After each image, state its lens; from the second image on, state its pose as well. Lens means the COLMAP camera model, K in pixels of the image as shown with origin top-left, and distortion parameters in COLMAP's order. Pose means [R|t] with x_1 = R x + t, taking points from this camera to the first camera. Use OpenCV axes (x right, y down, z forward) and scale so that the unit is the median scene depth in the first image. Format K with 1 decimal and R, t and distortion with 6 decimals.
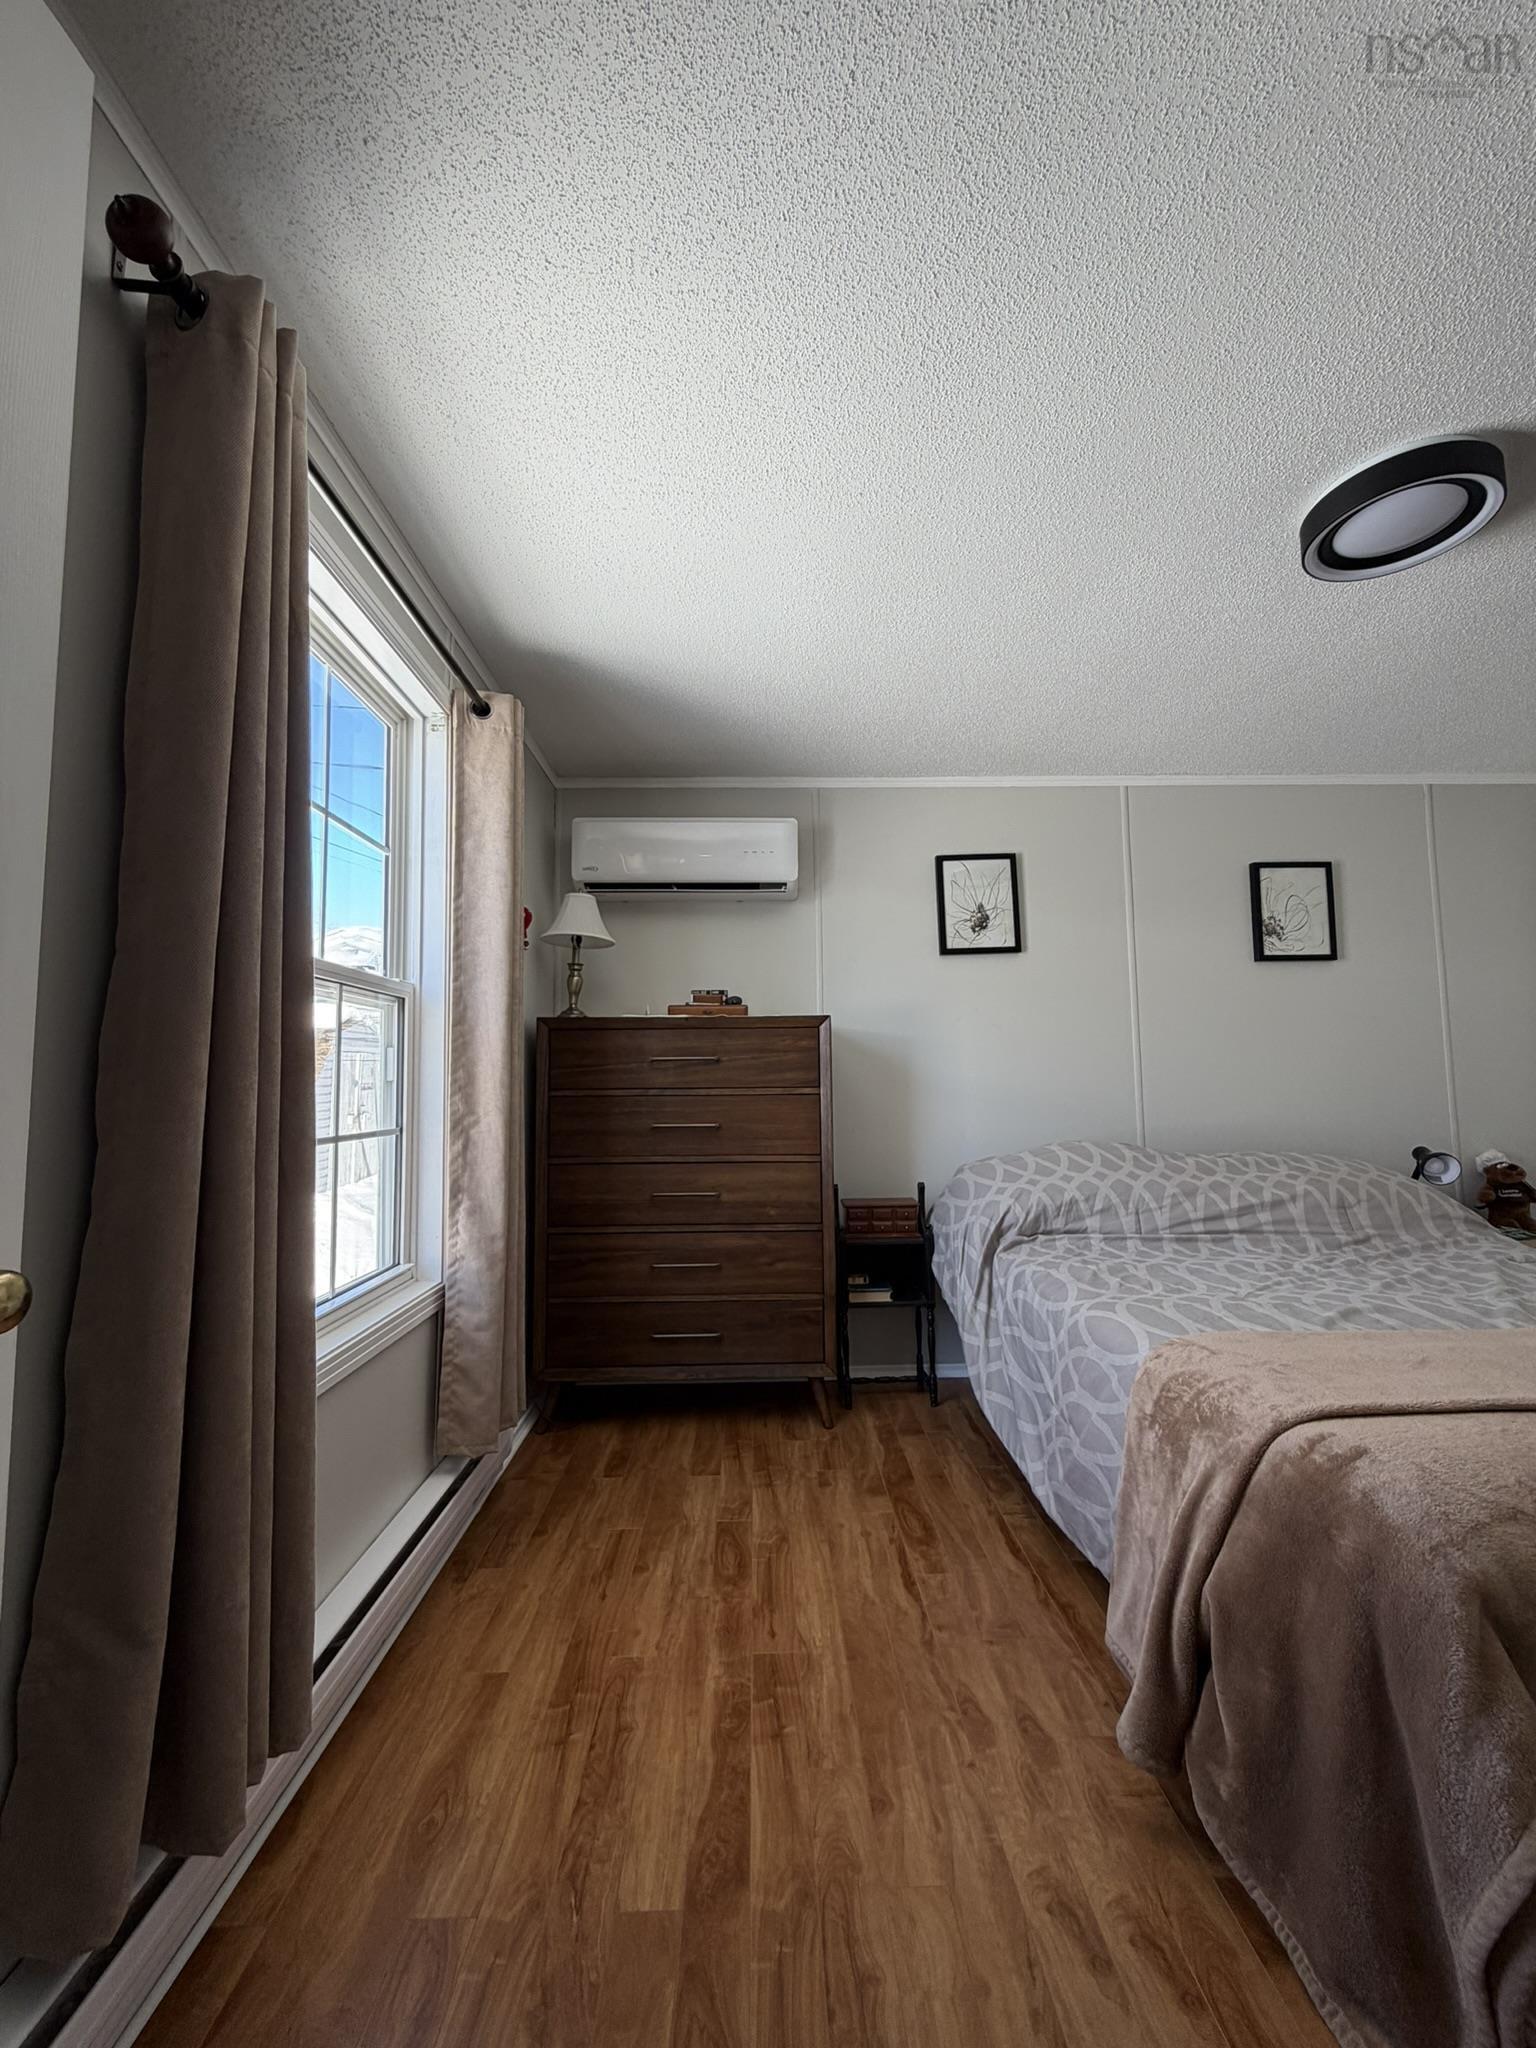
lens RADIAL K [[818.0, 0, 767.8], [0, 818.0, 1018.9], [0, 0, 1]] dist [-0.000268, 0.000268]
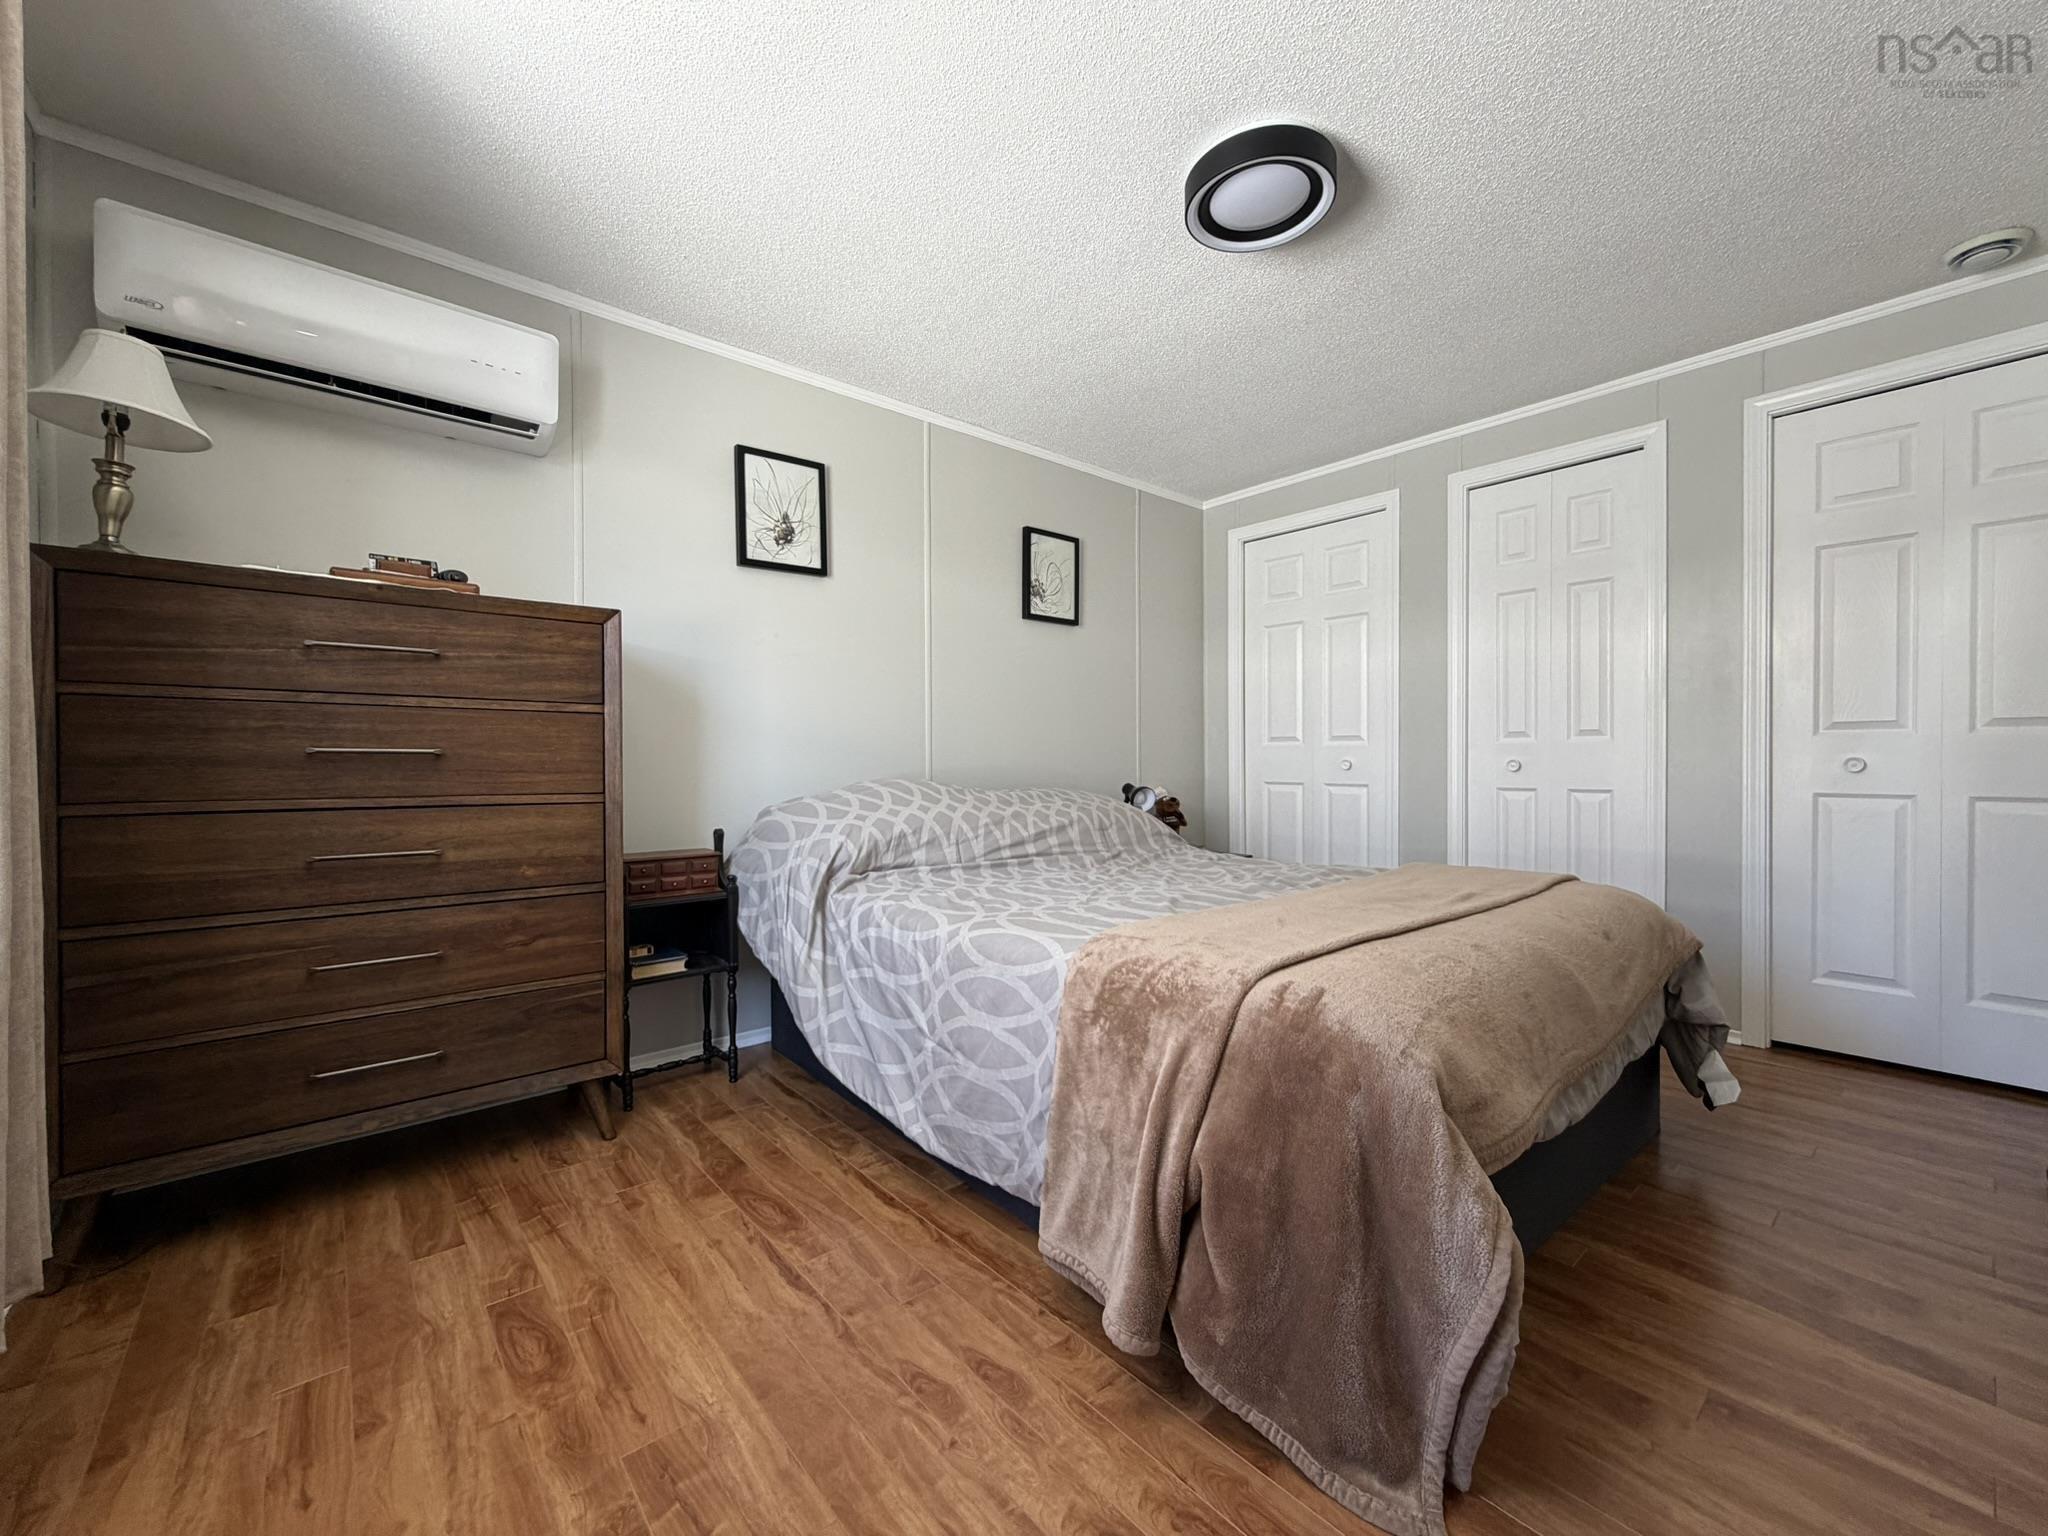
lens RADIAL K [[818.0, 0, 1018.3], [0, 818.0, 768.4], [0, 0, 1]] dist [-0.000268, 0.000268]
pose [[0.772254, 0.005900, 0.635286, -0.129358], [-0.057221, 0.996539, 0.060304, 0.081230], [-0.632732, -0.082921, 0.769919, 0.188638]]
